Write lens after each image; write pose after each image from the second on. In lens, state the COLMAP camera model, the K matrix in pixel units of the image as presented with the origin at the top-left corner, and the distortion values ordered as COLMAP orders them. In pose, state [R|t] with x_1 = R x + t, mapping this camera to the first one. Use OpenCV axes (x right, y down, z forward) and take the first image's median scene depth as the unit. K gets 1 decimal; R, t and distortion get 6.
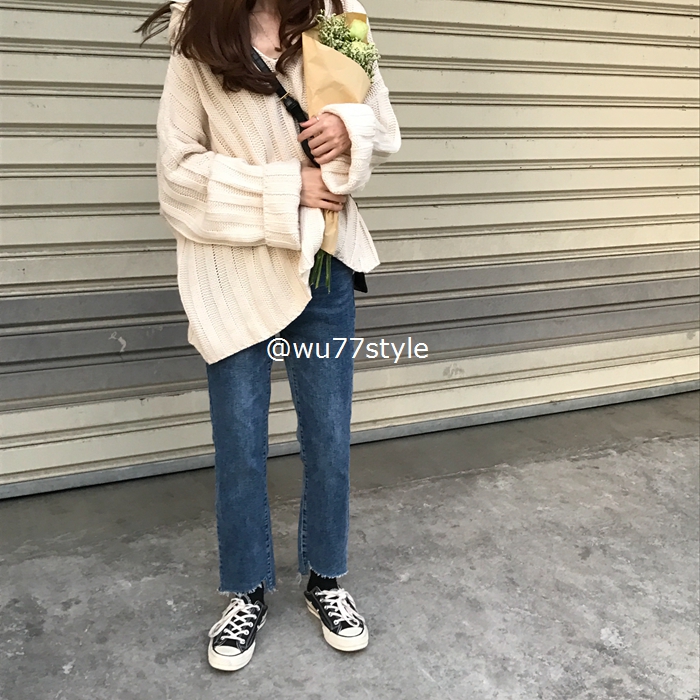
lens RADIAL K [[981.6, 0, 343.3], [0, 981.6, 354.2], [0, 0, 1]] dist [0.011970, 0.000000]
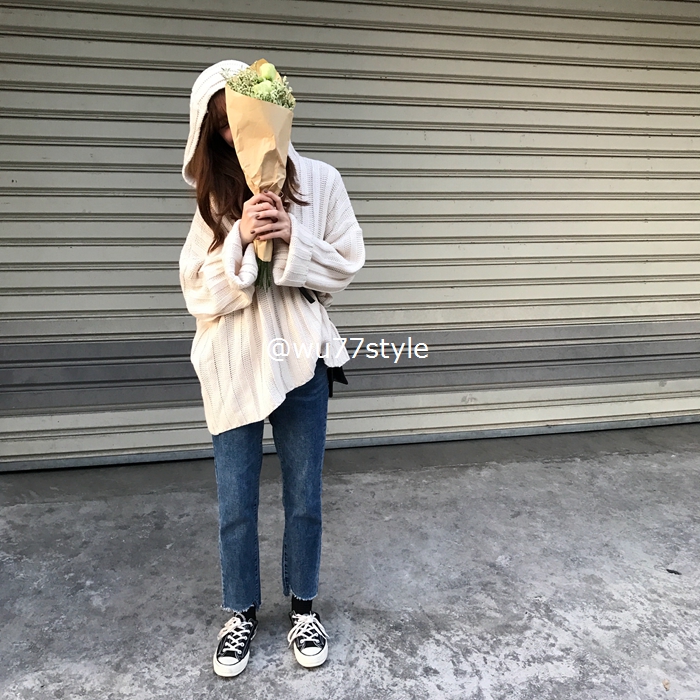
lens RADIAL K [[778.9, 0, 351.4], [0, 778.9, 348.0], [0, 0, 1]] dist [0.007098, 0.000000]
pose [[0.974019, 0.022671, -0.225330, 0.214456], [-0.041352, 0.996054, -0.078530, 0.042378], [0.222661, 0.085808, 0.971112, -0.188614]]
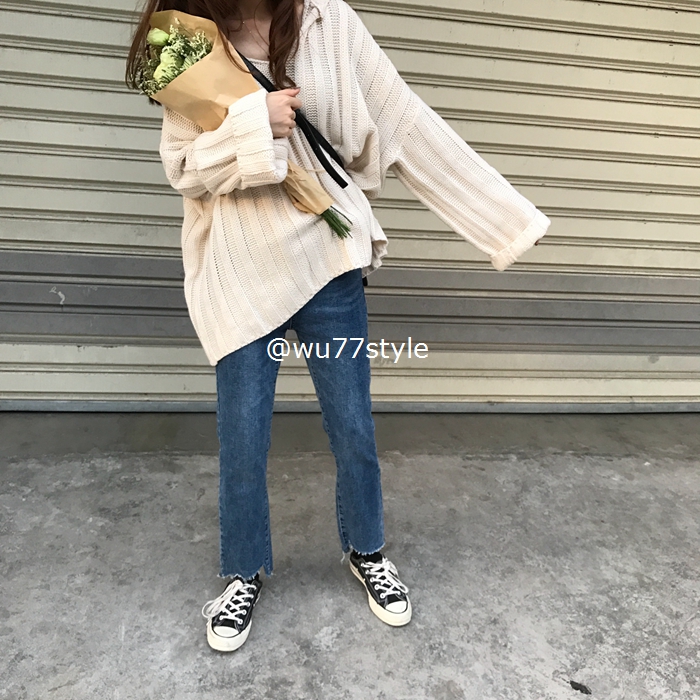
lens RADIAL K [[778.9, 0, 356.9], [0, 778.9, 347.6], [0, 0, 1]] dist [0.007098, 0.000000]
pose [[0.955583, 0.135826, -0.261557, 0.328816], [-0.128288, 0.990680, 0.045768, -0.035056], [0.265336, -0.010181, 0.964102, 0.161551]]
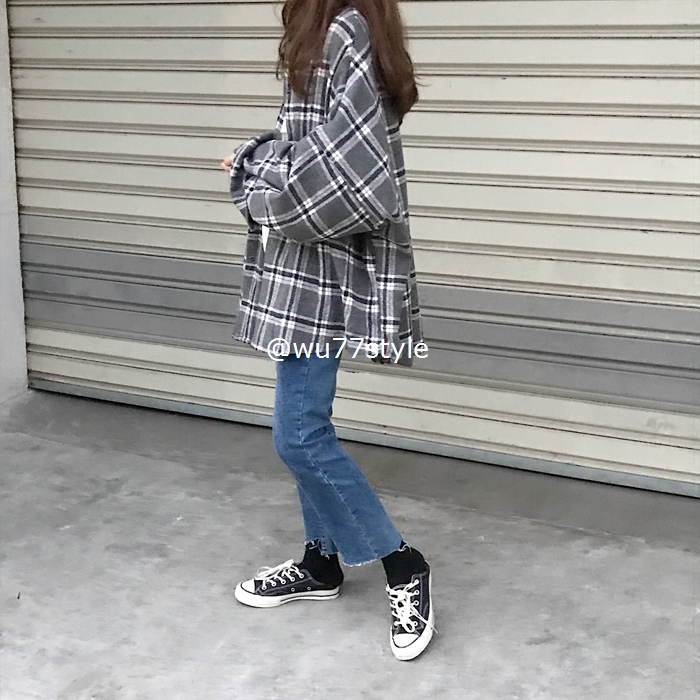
lens RADIAL K [[912.6, 0, 361.6], [0, 912.6, 355.7], [0, 0, 1]] dist [-0.001429, 0.000000]
pose [[0.668798, 0.196188, -0.717091, 0.536302], [-0.200278, 0.976438, 0.080353, -0.057909], [0.715960, 0.089877, 0.692332, 0.259604]]
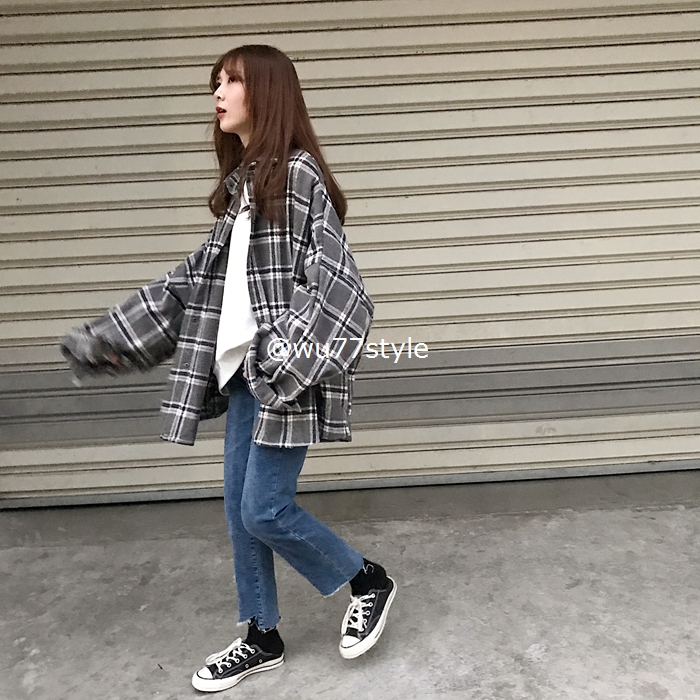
lens RADIAL K [[778.9, 0, 349.1], [0, 778.9, 347.3], [0, 0, 1]] dist [0.007098, 0.000000]
pose [[0.901905, -0.000628, -0.431935, 0.329820], [-0.040522, 0.995466, -0.086060, 0.009499], [0.430030, 0.095121, 0.897789, 0.020572]]
